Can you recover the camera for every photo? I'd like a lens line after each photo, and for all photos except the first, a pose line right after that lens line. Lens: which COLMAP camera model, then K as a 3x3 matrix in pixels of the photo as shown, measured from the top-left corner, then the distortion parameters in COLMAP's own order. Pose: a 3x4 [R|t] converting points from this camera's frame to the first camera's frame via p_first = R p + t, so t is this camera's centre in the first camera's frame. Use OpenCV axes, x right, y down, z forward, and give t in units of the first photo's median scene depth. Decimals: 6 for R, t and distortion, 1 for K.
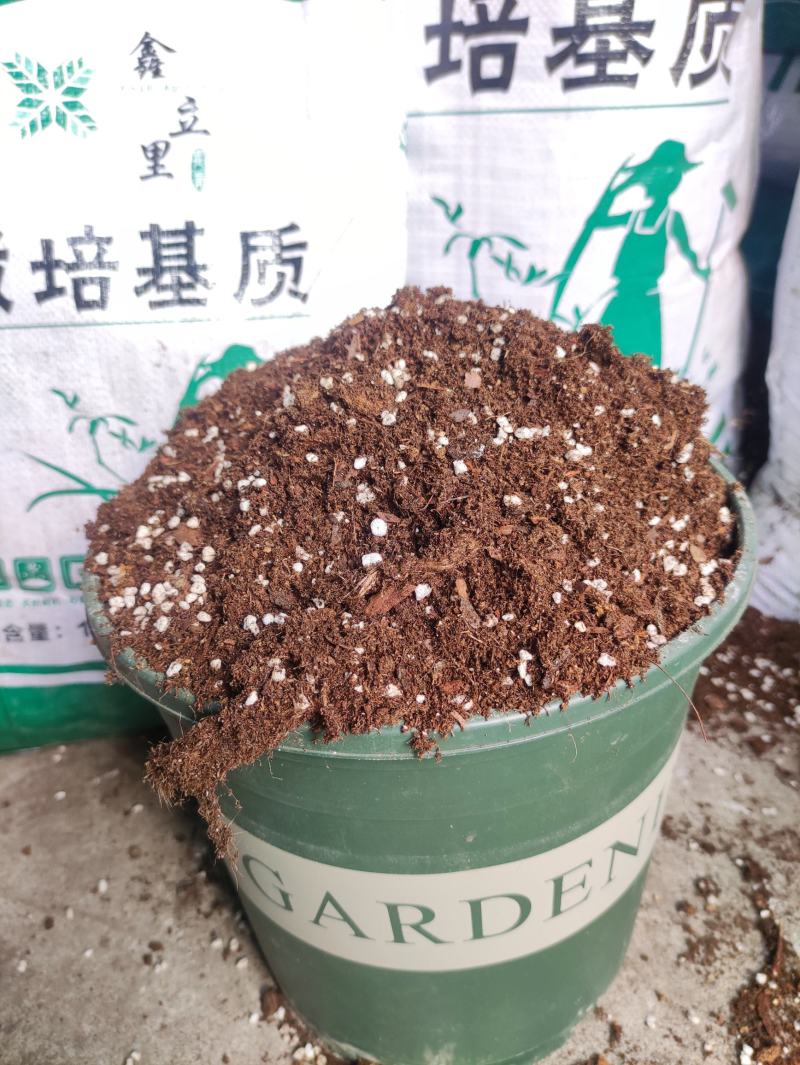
lens RADIAL K [[889.4, 0, 400.0], [0, 889.4, 532.5], [0, 0, 1]] dist [0.060342, -0.073586]
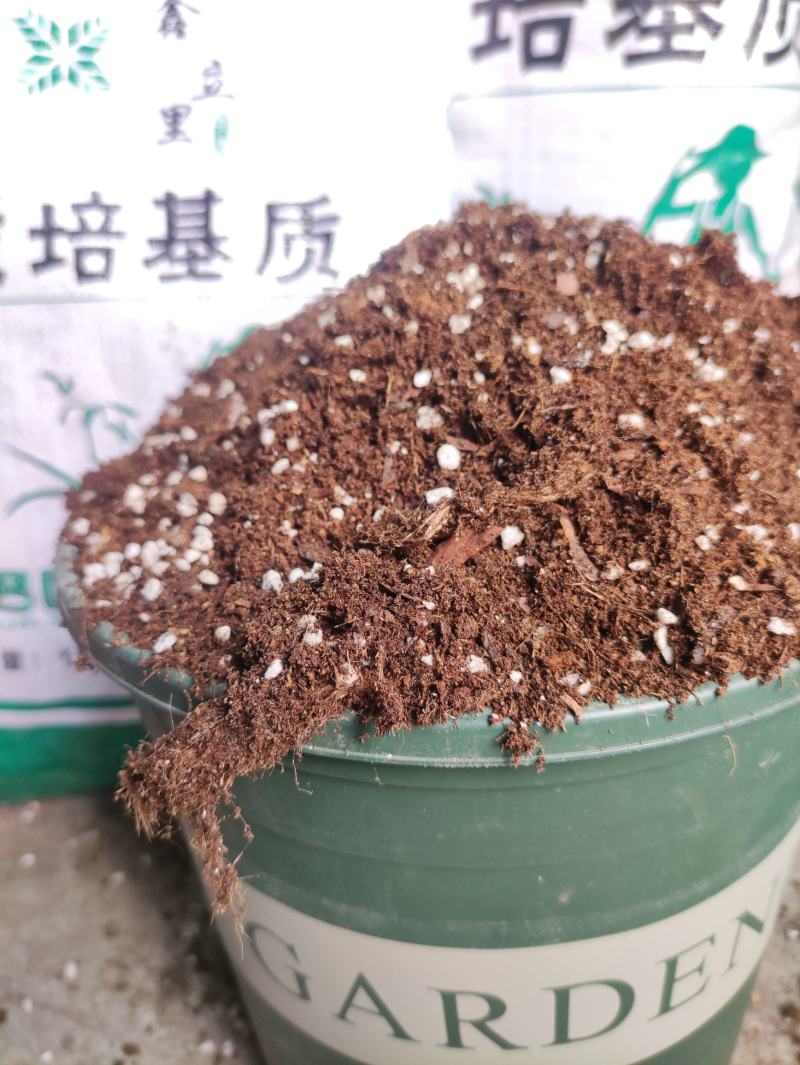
lens RADIAL K [[882.2, 0, 400.0], [0, 882.2, 532.5], [0, 0, 1]] dist [-0.000289, 0.002151]
pose [[0.999844, 0.017434, -0.002689, -0.057736], [-0.017622, 0.994002, -0.107931, 0.129087], [0.000791, 0.107961, 0.994155, 0.260868]]
